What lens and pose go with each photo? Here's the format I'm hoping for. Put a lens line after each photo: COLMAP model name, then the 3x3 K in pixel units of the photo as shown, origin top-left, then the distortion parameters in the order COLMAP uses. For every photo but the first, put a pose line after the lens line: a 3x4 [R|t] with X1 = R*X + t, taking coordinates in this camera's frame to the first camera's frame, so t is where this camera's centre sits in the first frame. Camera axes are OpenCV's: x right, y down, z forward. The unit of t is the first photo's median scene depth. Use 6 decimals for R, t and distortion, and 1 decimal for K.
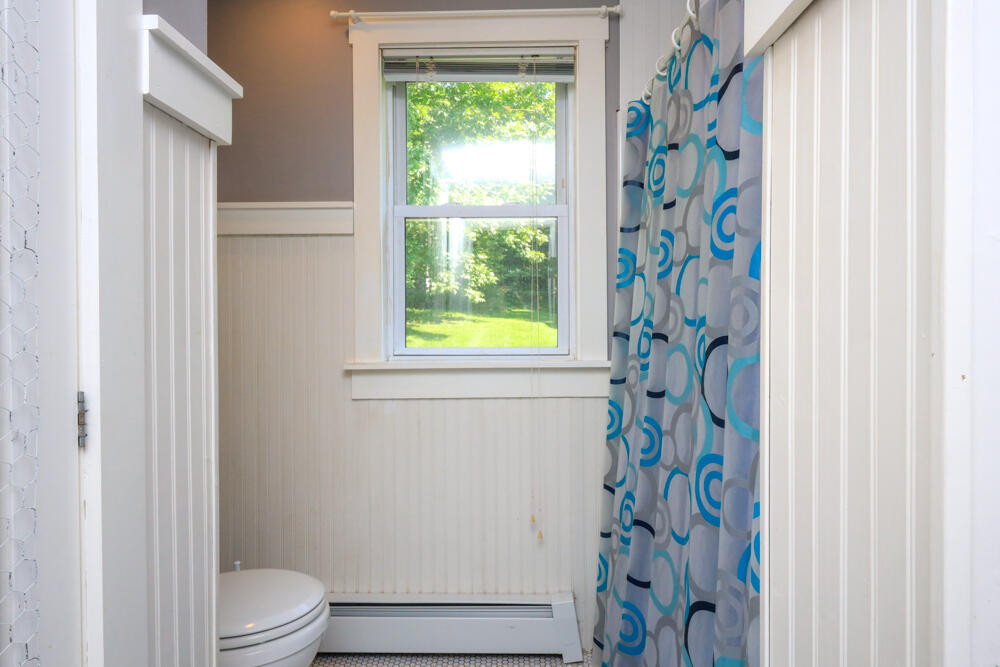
lens RADIAL K [[596.9, 0, 502.5], [0, 596.9, 327.9], [0, 0, 1]] dist [-0.008692, -0.000638]
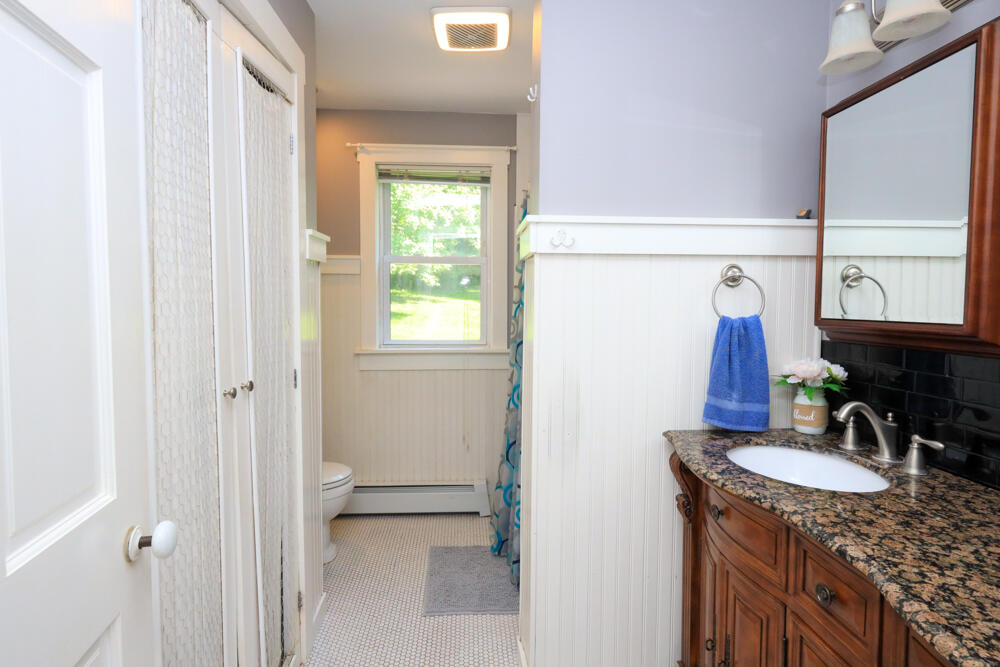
lens RADIAL K [[542.1, 0, 504.1], [0, 542.1, 334.4], [0, 0, 1]] dist [-0.003170, -0.000498]
pose [[0.996057, 0.008028, 0.088356, 0.025152], [-0.012916, 0.998409, 0.054888, -0.076075], [-0.087775, -0.055813, 0.994576, -0.592479]]
